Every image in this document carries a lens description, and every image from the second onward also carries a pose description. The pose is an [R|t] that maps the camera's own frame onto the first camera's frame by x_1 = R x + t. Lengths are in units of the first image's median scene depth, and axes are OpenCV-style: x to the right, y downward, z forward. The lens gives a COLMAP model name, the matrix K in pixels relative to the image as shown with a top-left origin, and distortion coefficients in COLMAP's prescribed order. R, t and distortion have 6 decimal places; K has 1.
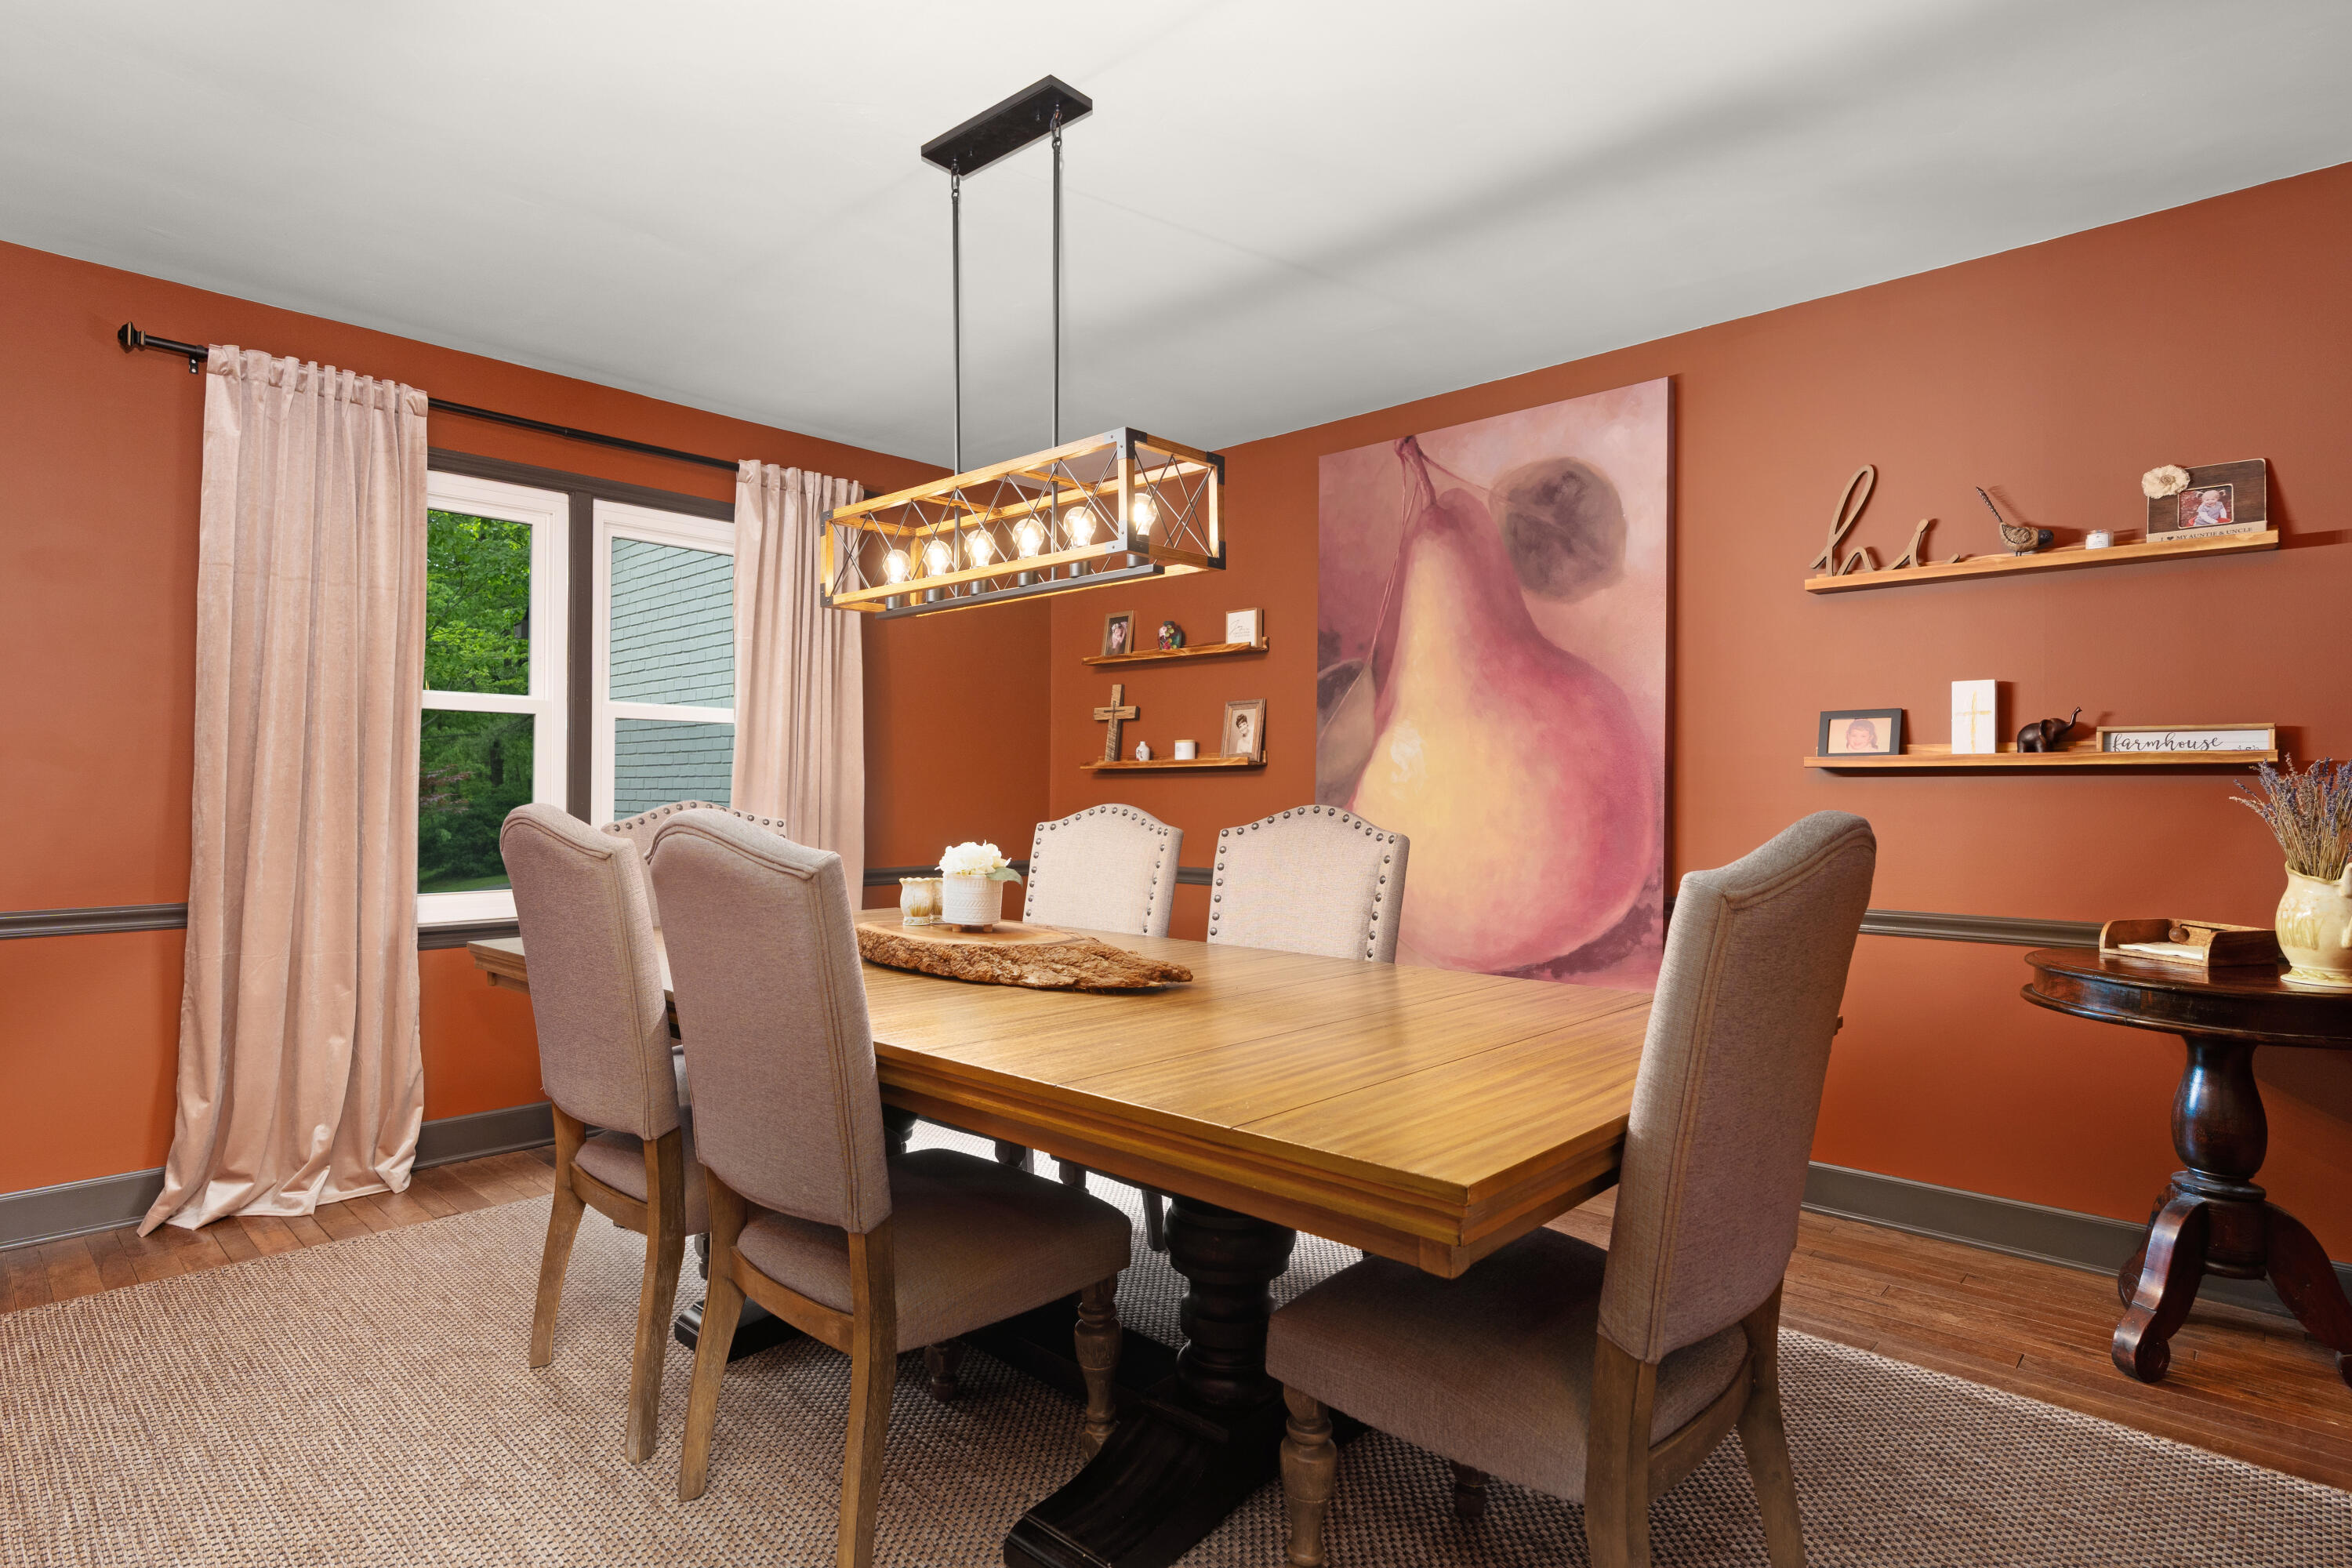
lens RADIAL K [[1230.8, 0, 1151.6], [0, 1230.8, 798.1], [0, 0, 1]] dist [-0.001215, -0.000528]
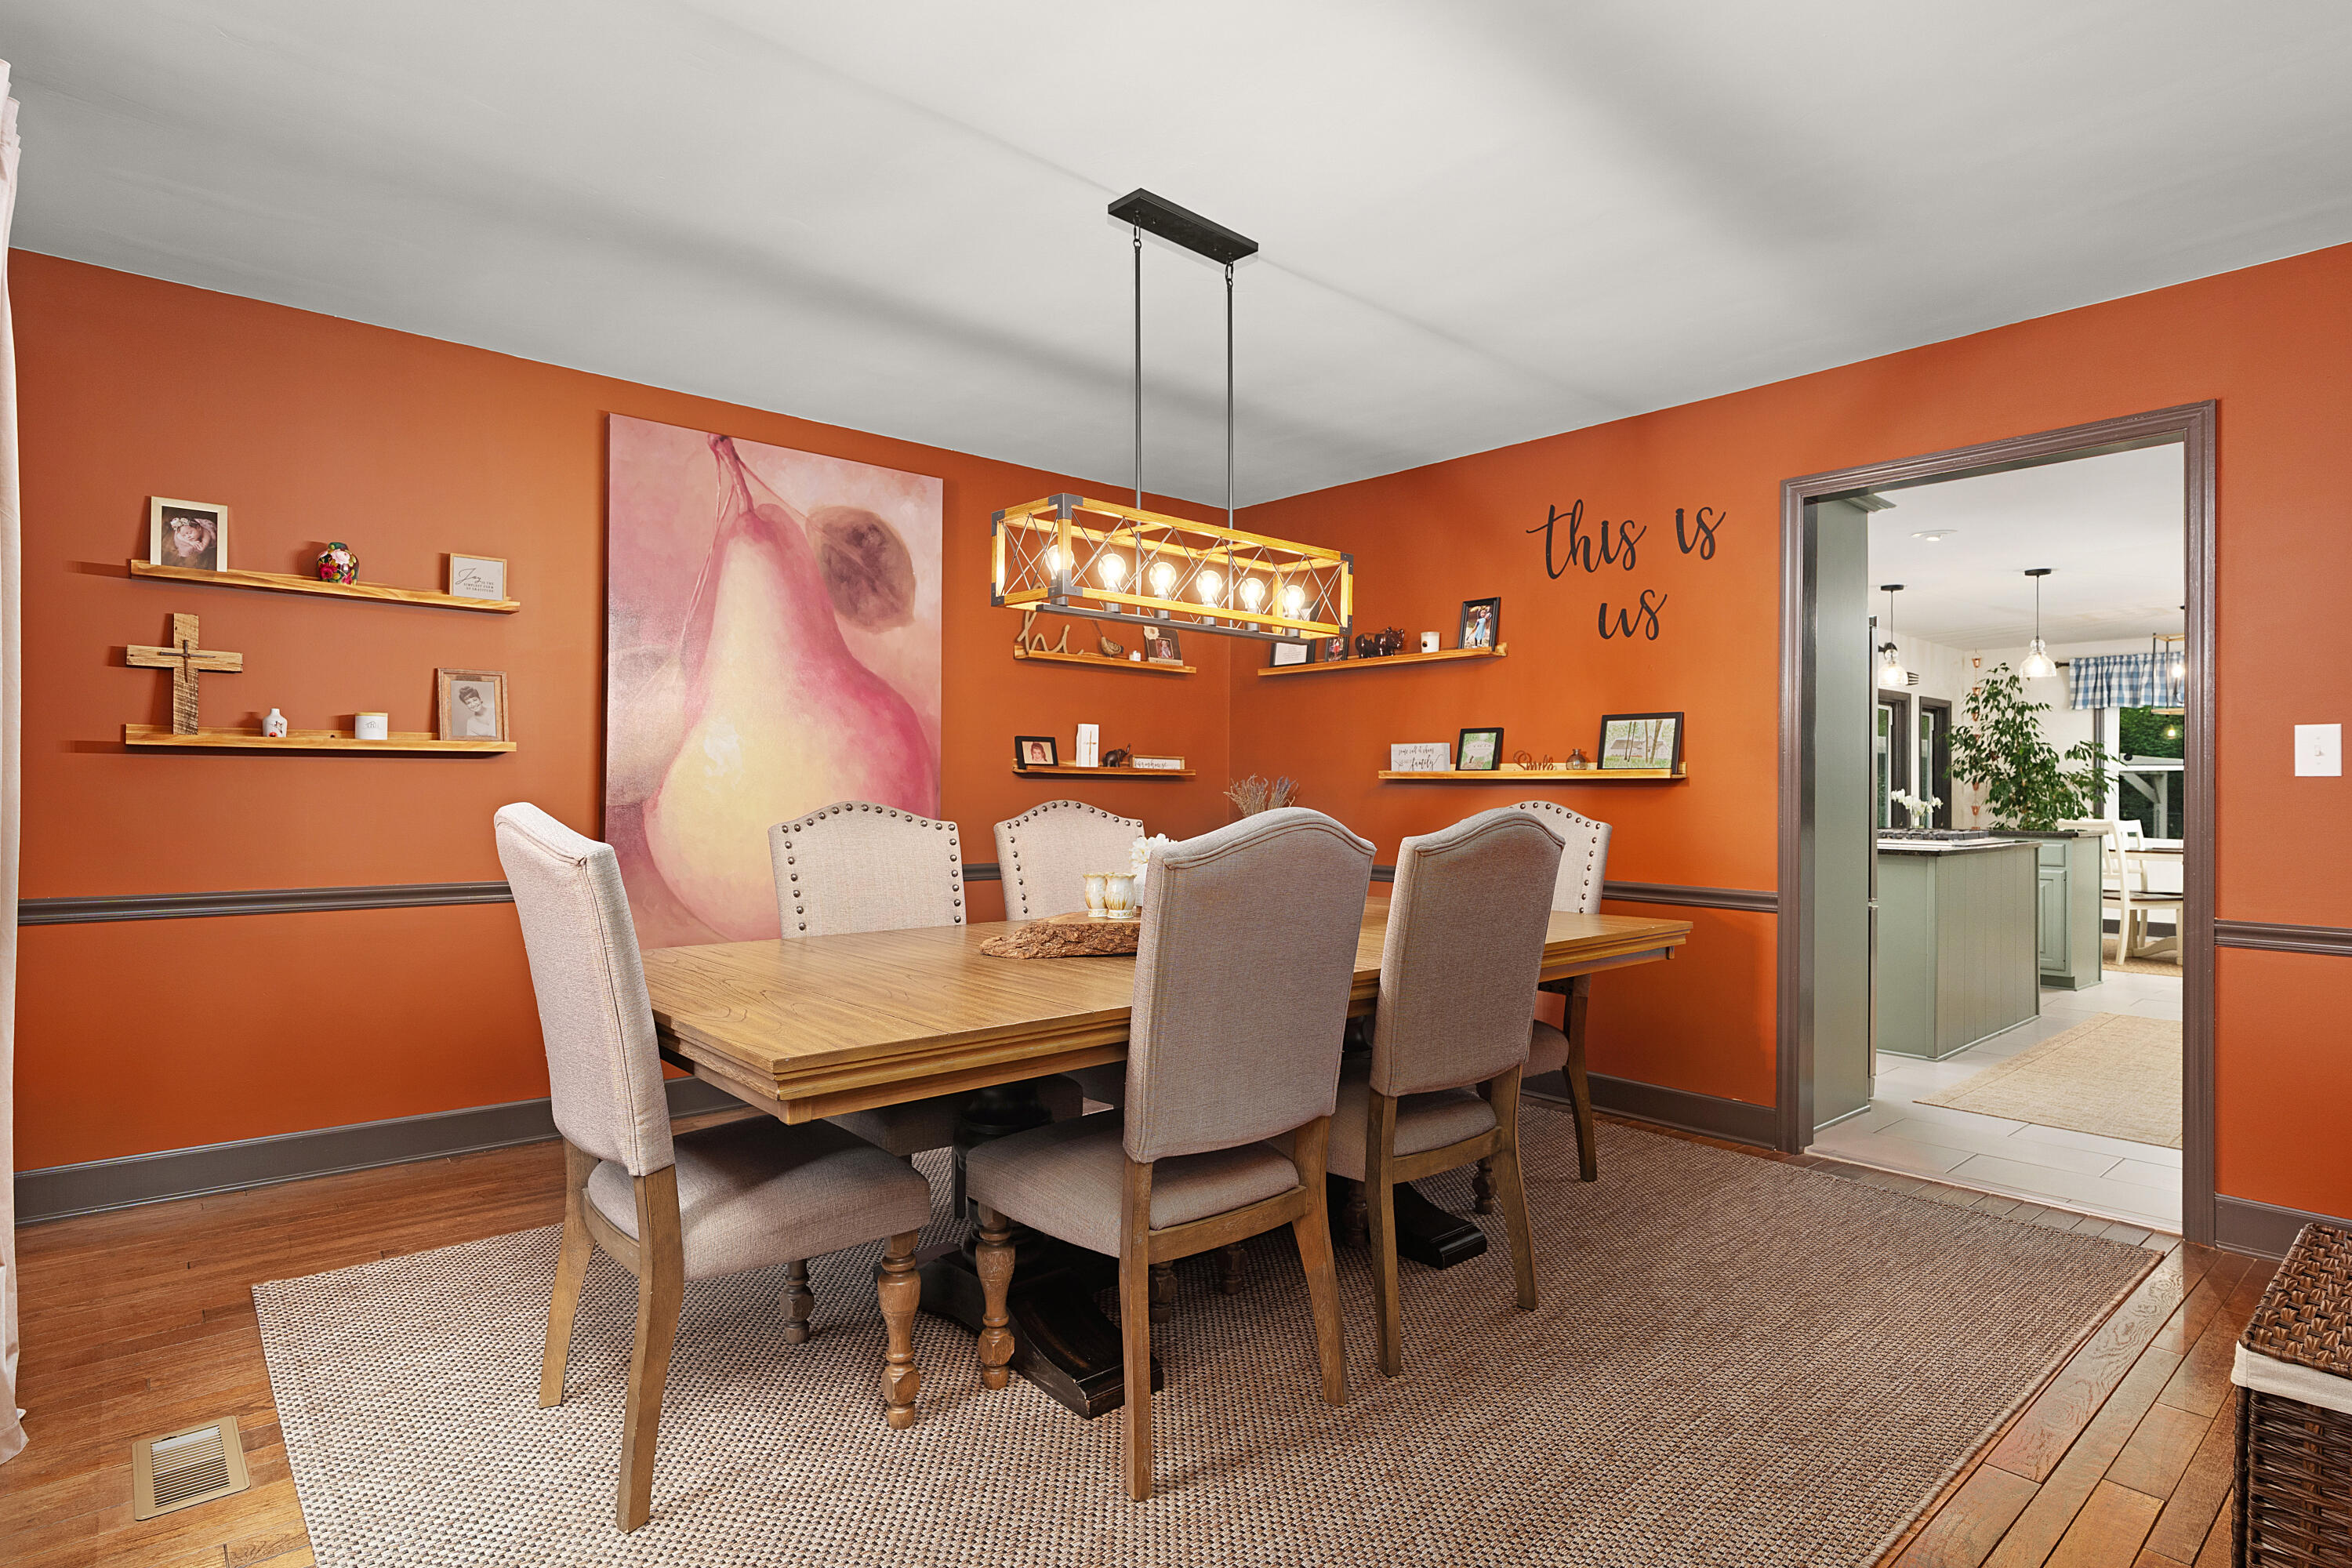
lens RADIAL K [[1230.8, 0, 1150.9], [0, 1230.8, 777.7], [0, 0, 1]] dist [-0.001215, -0.000528]
pose [[0.096832, 0.002598, 0.995297, -0.826635], [-0.010401, 0.999945, -0.001598, -0.015419], [-0.995246, -0.010197, 0.096853, 0.592729]]
